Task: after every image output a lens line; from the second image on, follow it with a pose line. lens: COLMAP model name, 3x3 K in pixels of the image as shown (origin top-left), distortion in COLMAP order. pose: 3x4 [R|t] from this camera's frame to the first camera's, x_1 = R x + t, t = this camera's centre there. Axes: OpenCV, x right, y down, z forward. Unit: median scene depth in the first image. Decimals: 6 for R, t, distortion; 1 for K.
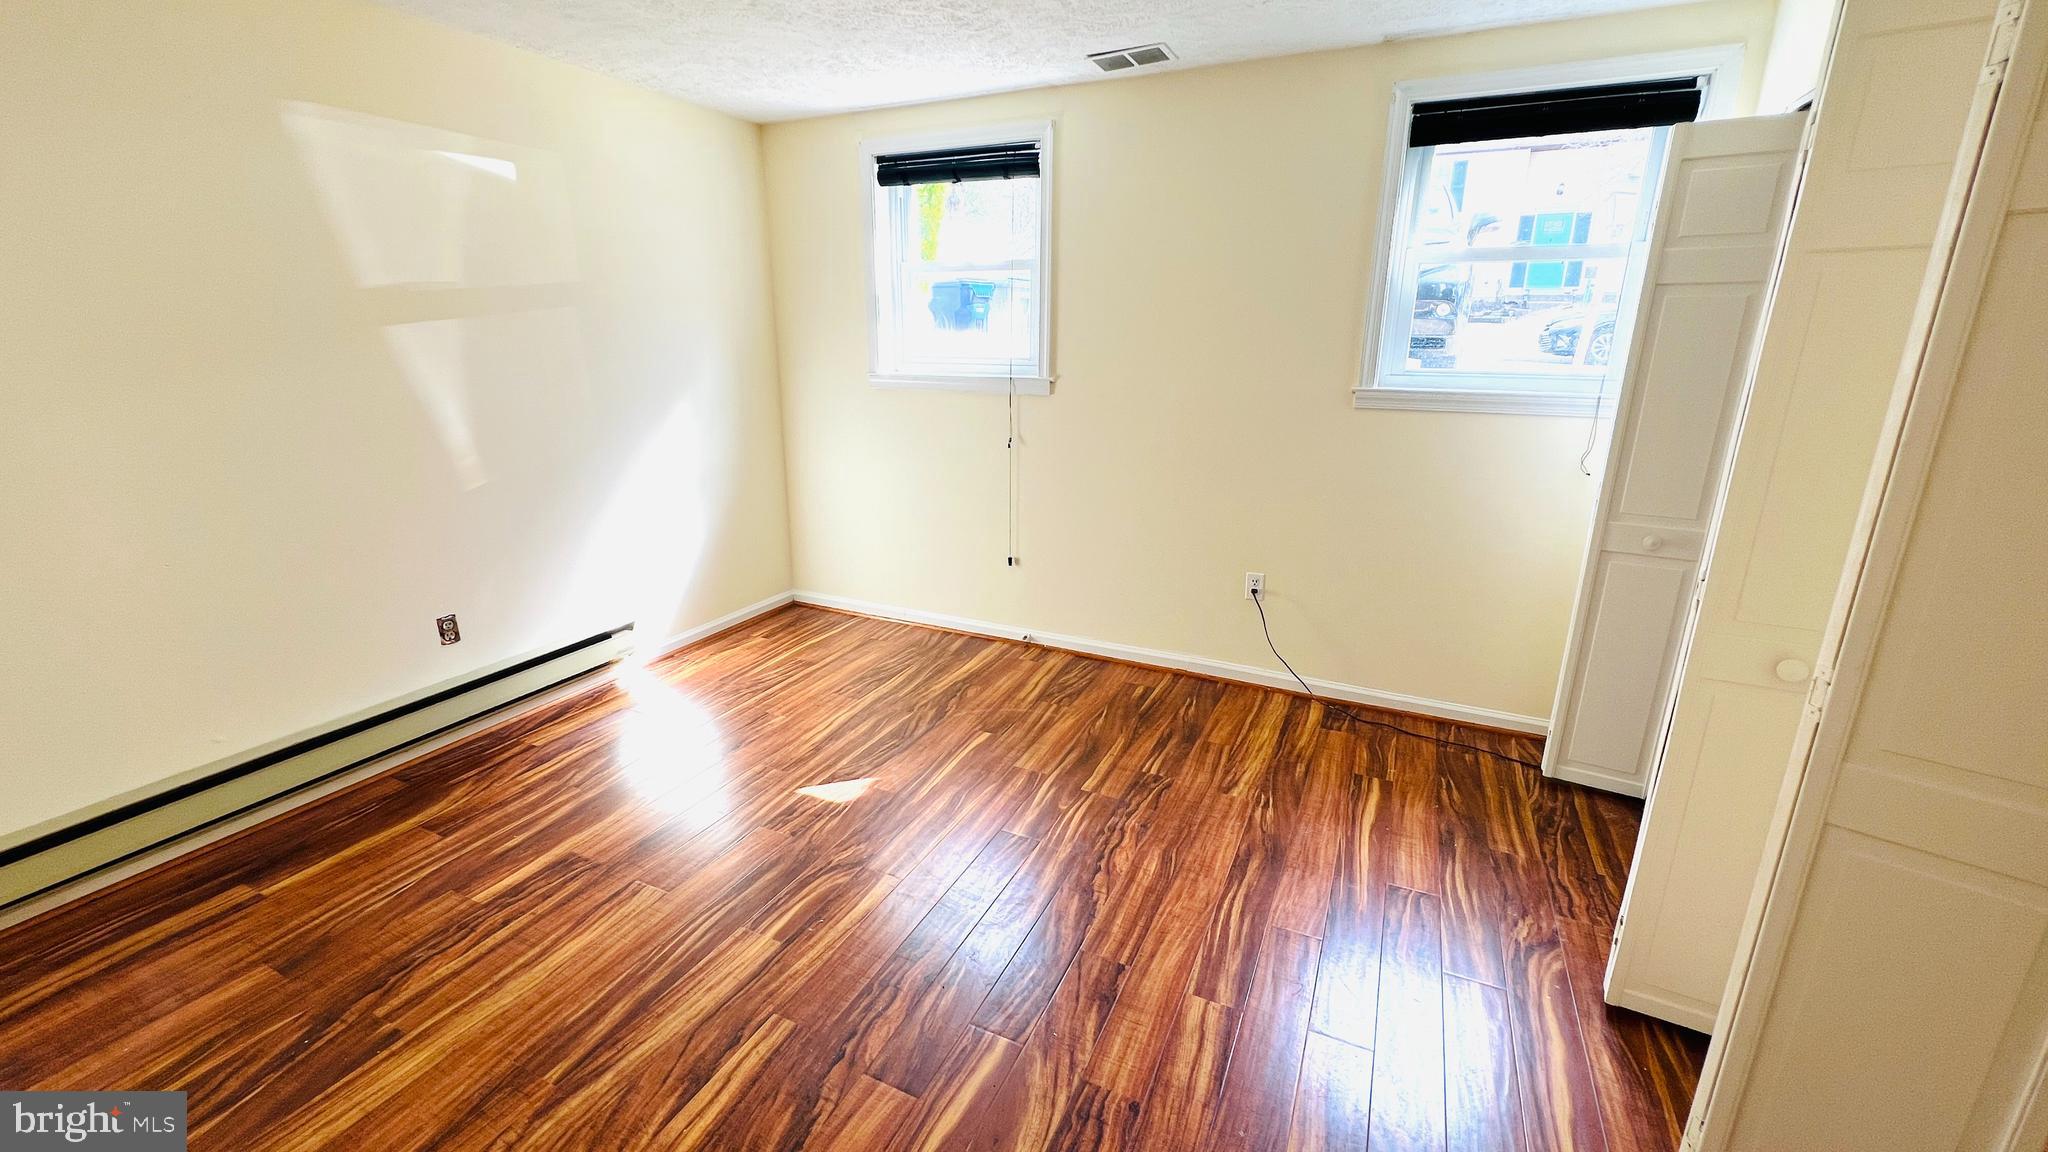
lens RADIAL K [[819.0, 0, 1012.7], [0, 819.0, 565.8], [0, 0, 1]] dist [0.004924, 0.000244]
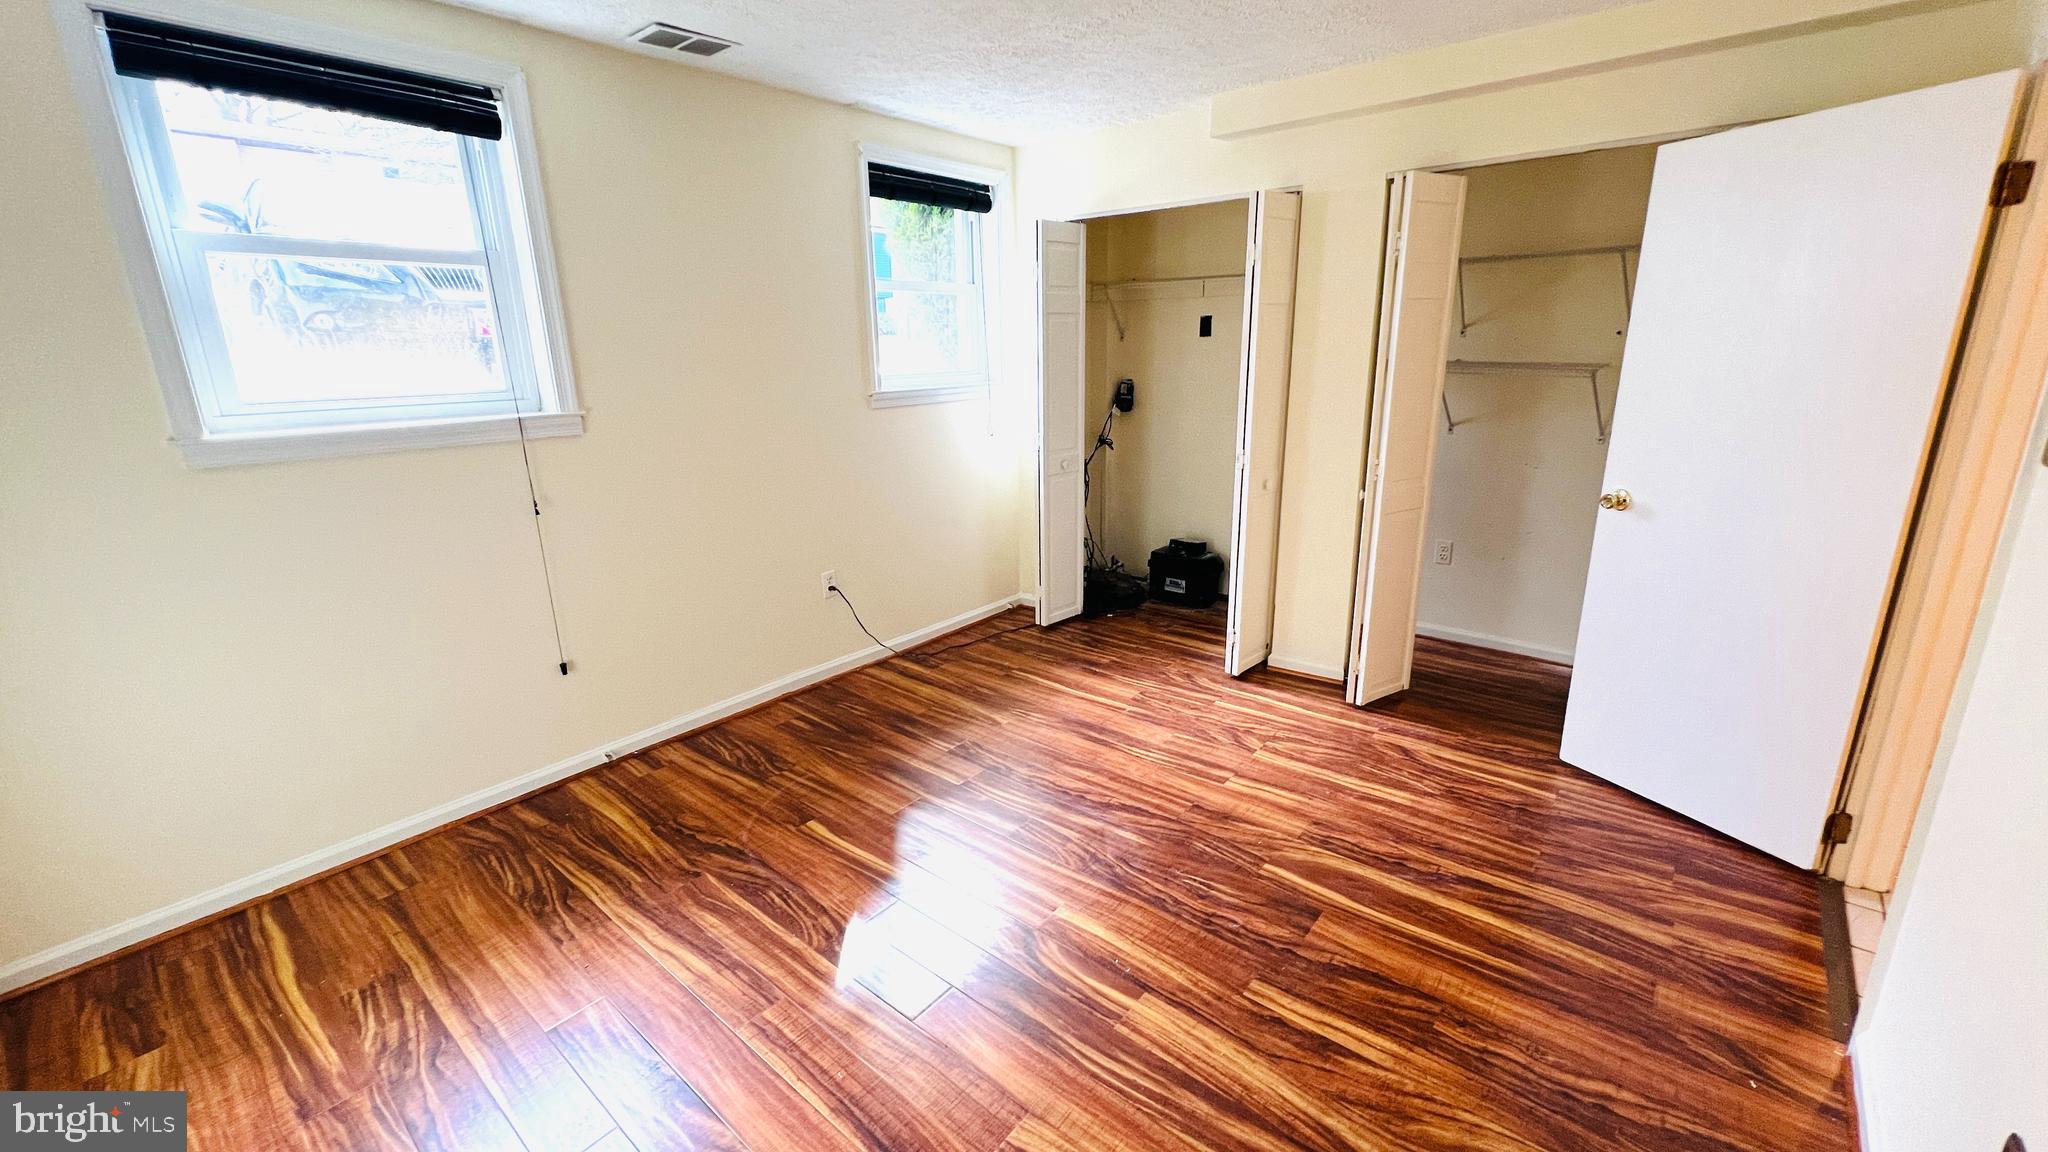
lens RADIAL K [[819.0, 0, 1017.7], [0, 819.0, 572.9], [0, 0, 1]] dist [0.004924, 0.000244]
pose [[0.243332, -0.271726, 0.931104, -0.787595], [0.281197, 0.938494, 0.200395, -0.165988], [-0.928288, 0.213061, 0.304774, 0.550819]]
